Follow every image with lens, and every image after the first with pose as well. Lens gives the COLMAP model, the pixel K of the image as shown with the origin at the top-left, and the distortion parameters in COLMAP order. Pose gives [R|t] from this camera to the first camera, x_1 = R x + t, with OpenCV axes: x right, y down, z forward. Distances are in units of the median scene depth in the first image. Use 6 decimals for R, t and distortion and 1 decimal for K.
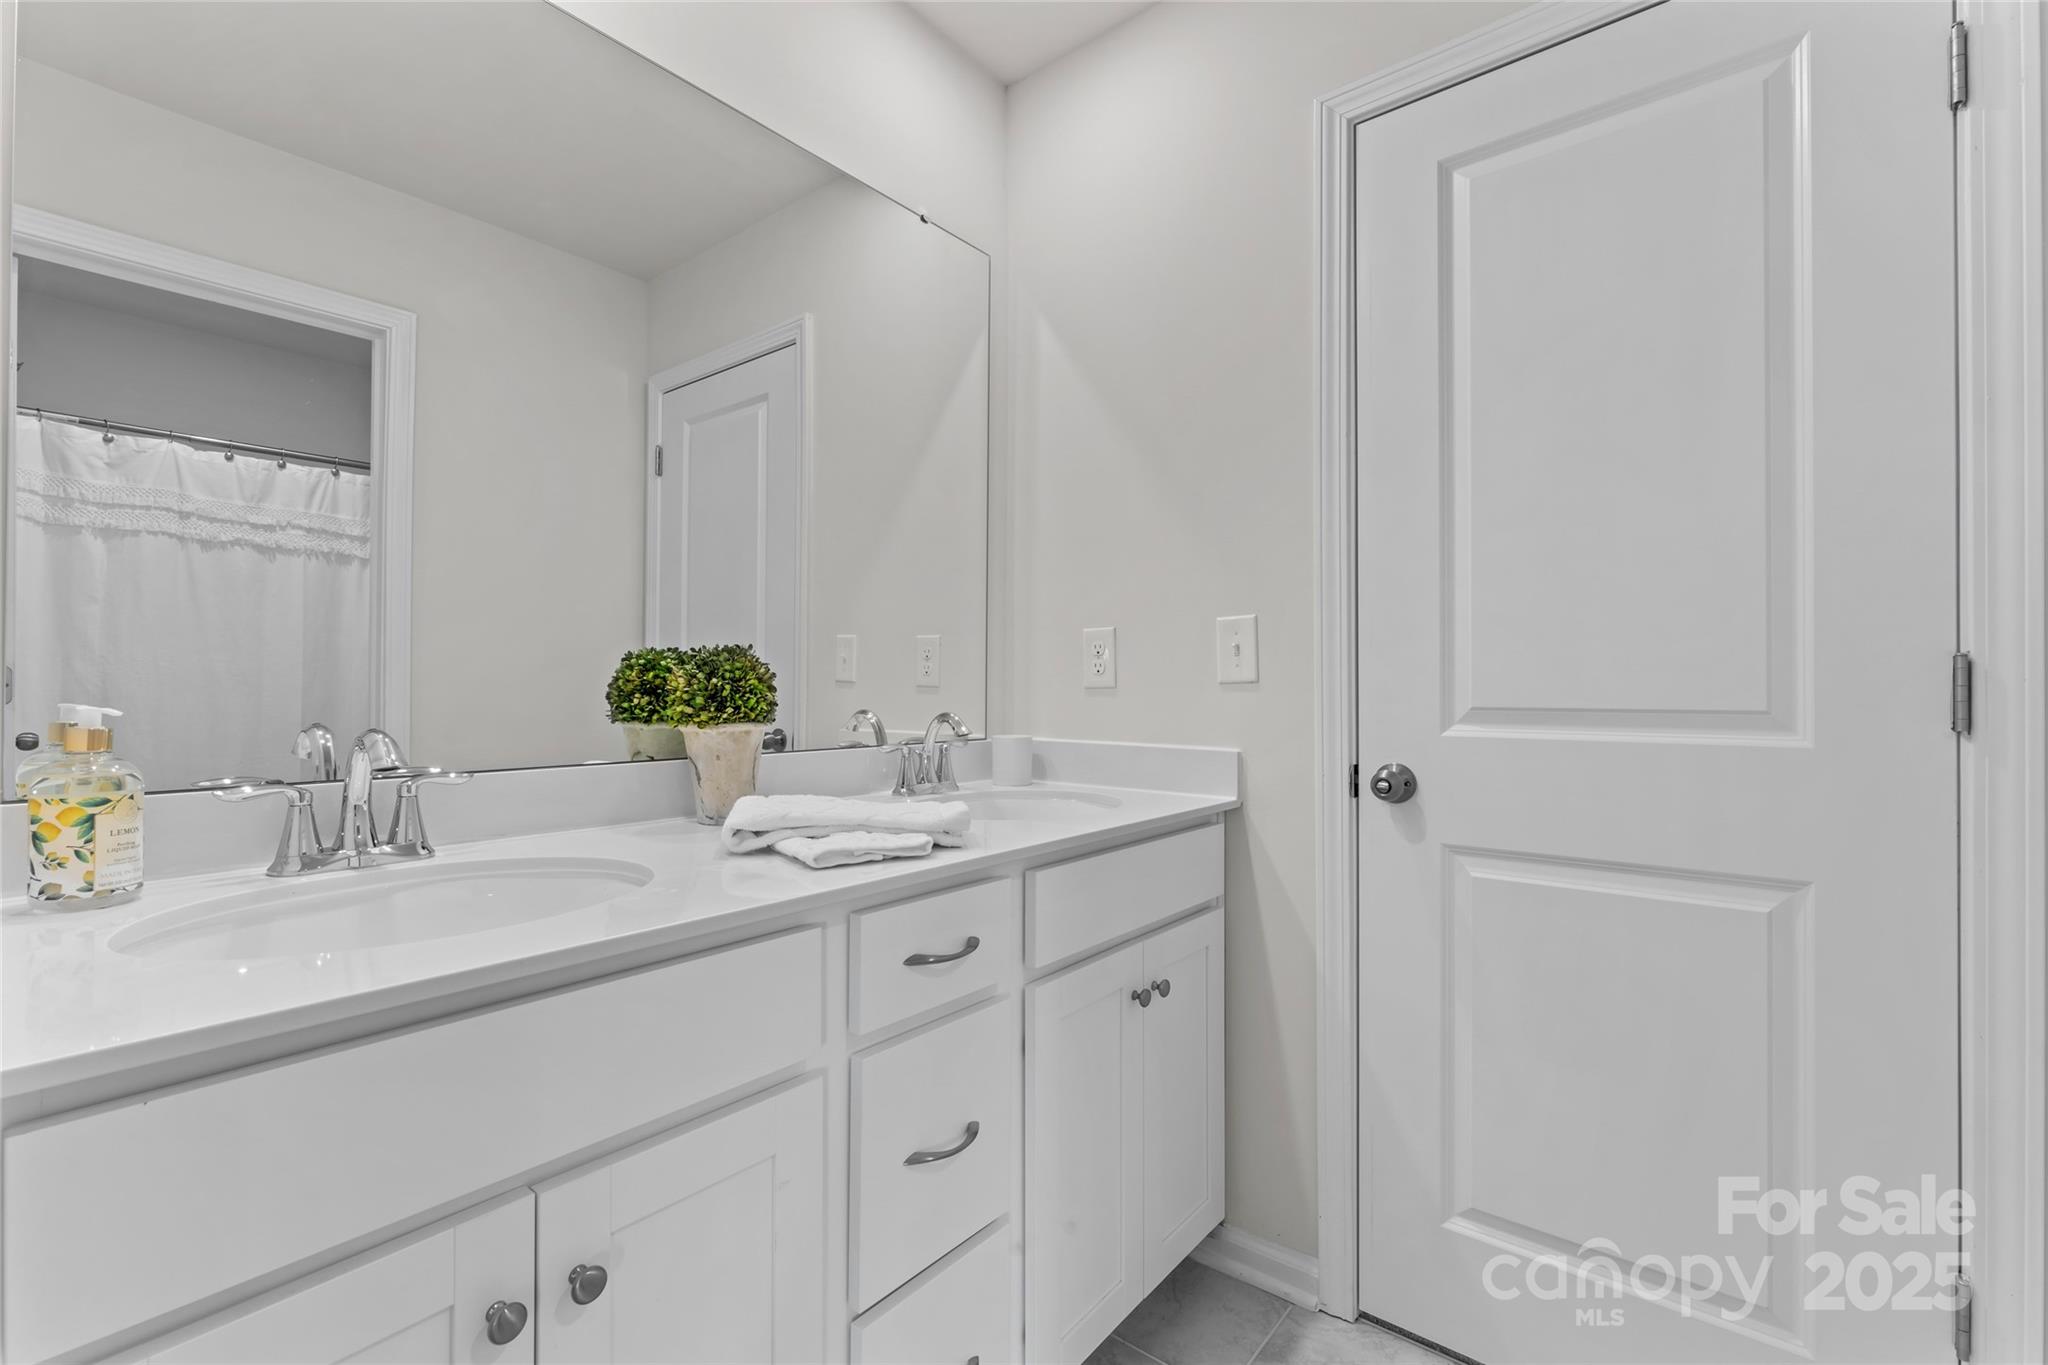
lens RADIAL K [[891.2, 0, 1028.6], [0, 891.2, 690.7], [0, 0, 1]] dist [-0.003670, 0.000288]
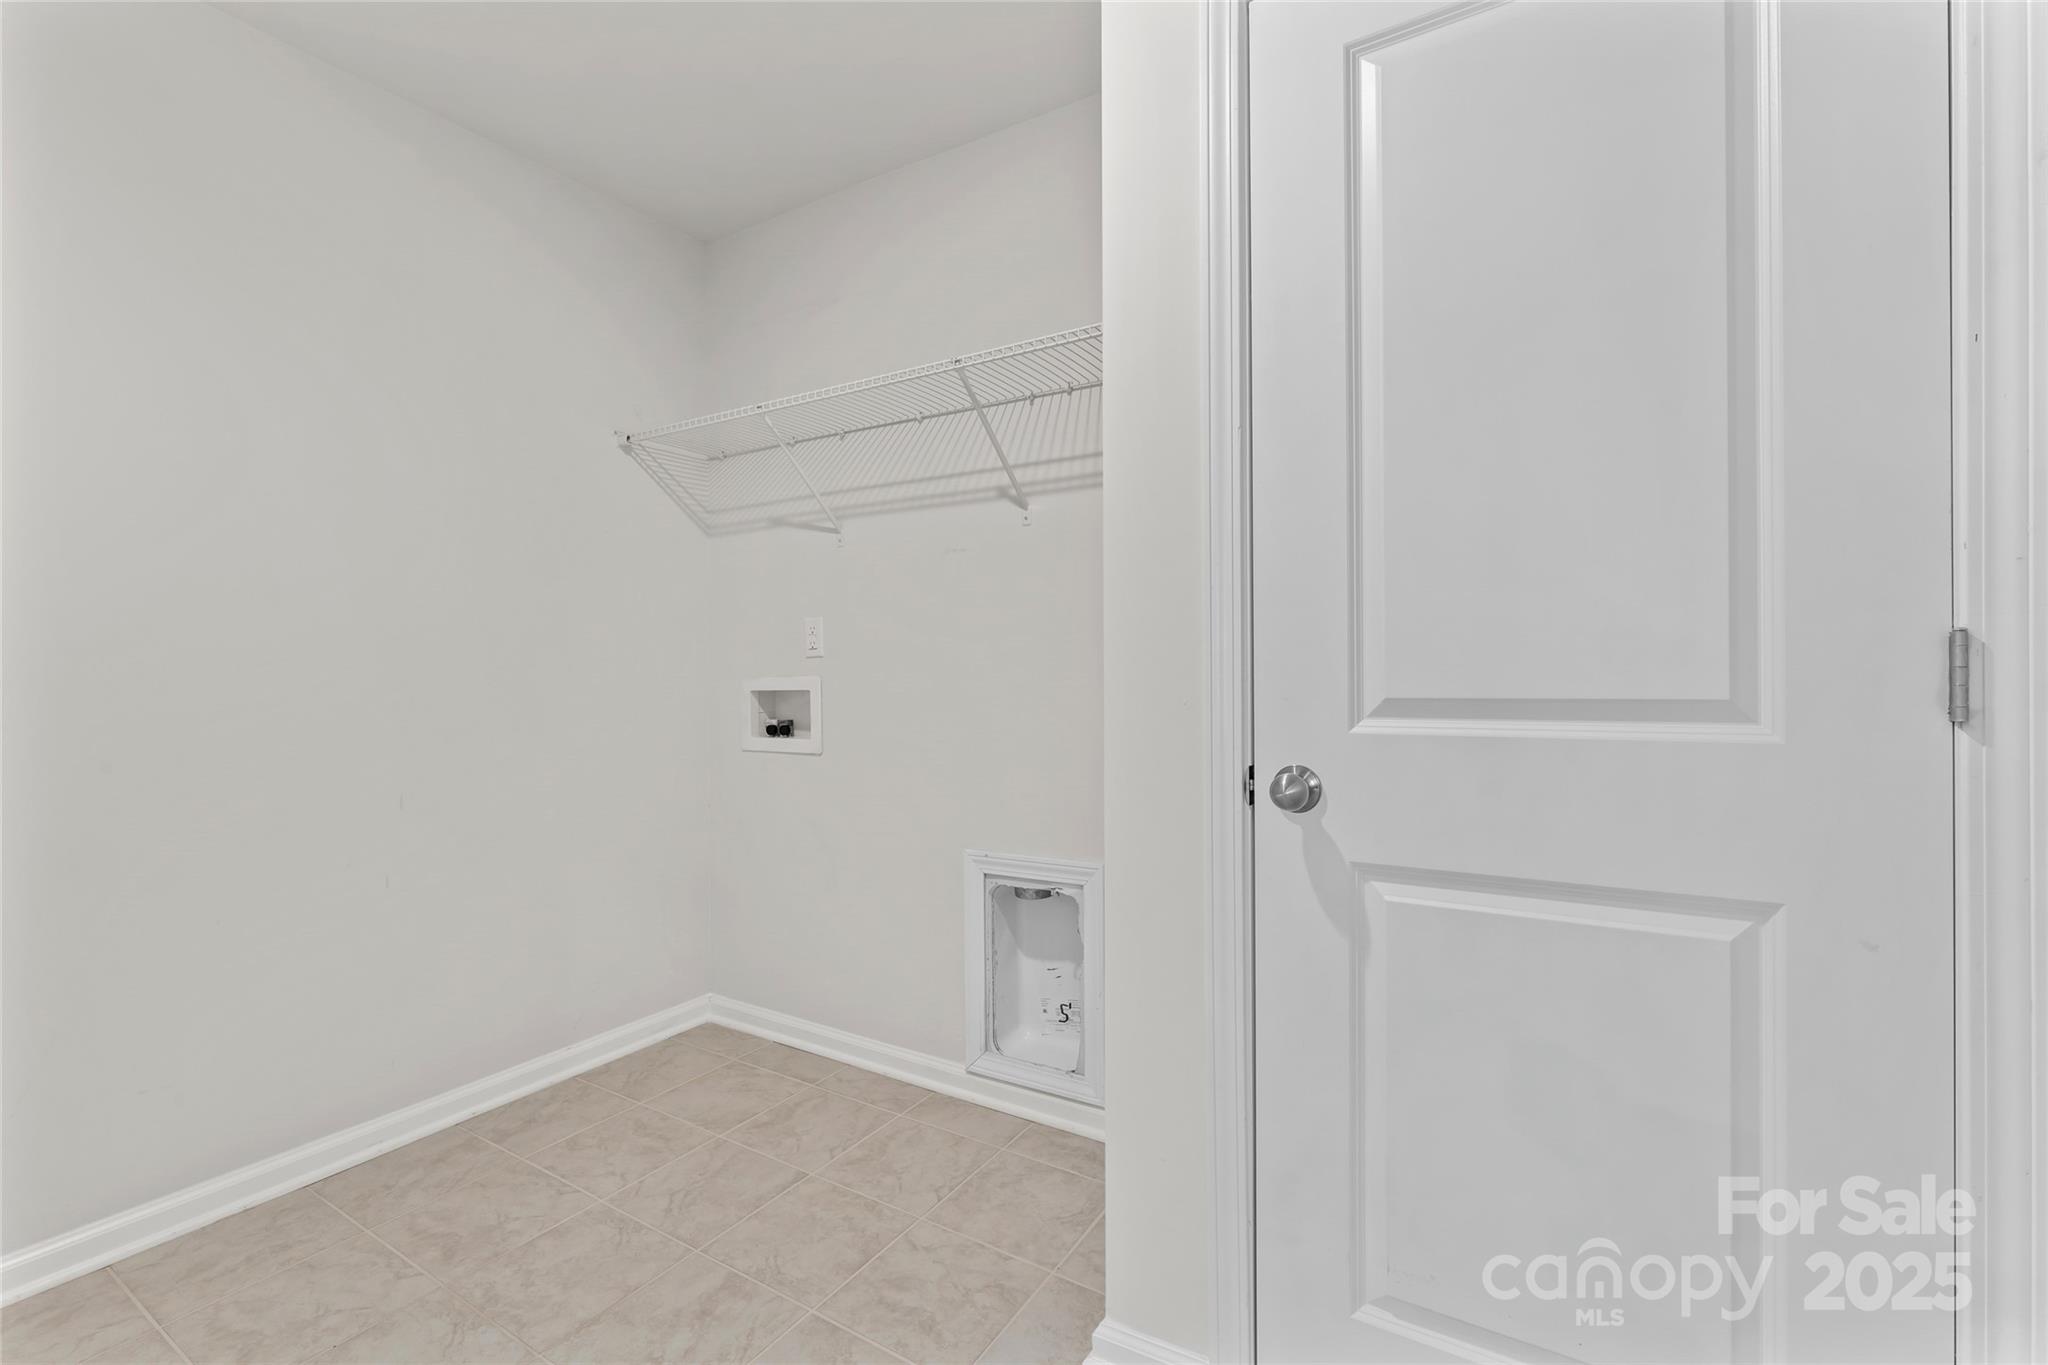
lens RADIAL K [[891.2, 0, 1022.0], [0, 891.2, 692.3], [0, 0, 1]] dist [-0.003670, 0.000288]
pose [[0.994809, -0.004455, 0.101663, 0.072118], [0.004293, 0.999989, 0.001809, 0.009742], [-0.101670, -0.001363, 0.994817, 0.199901]]
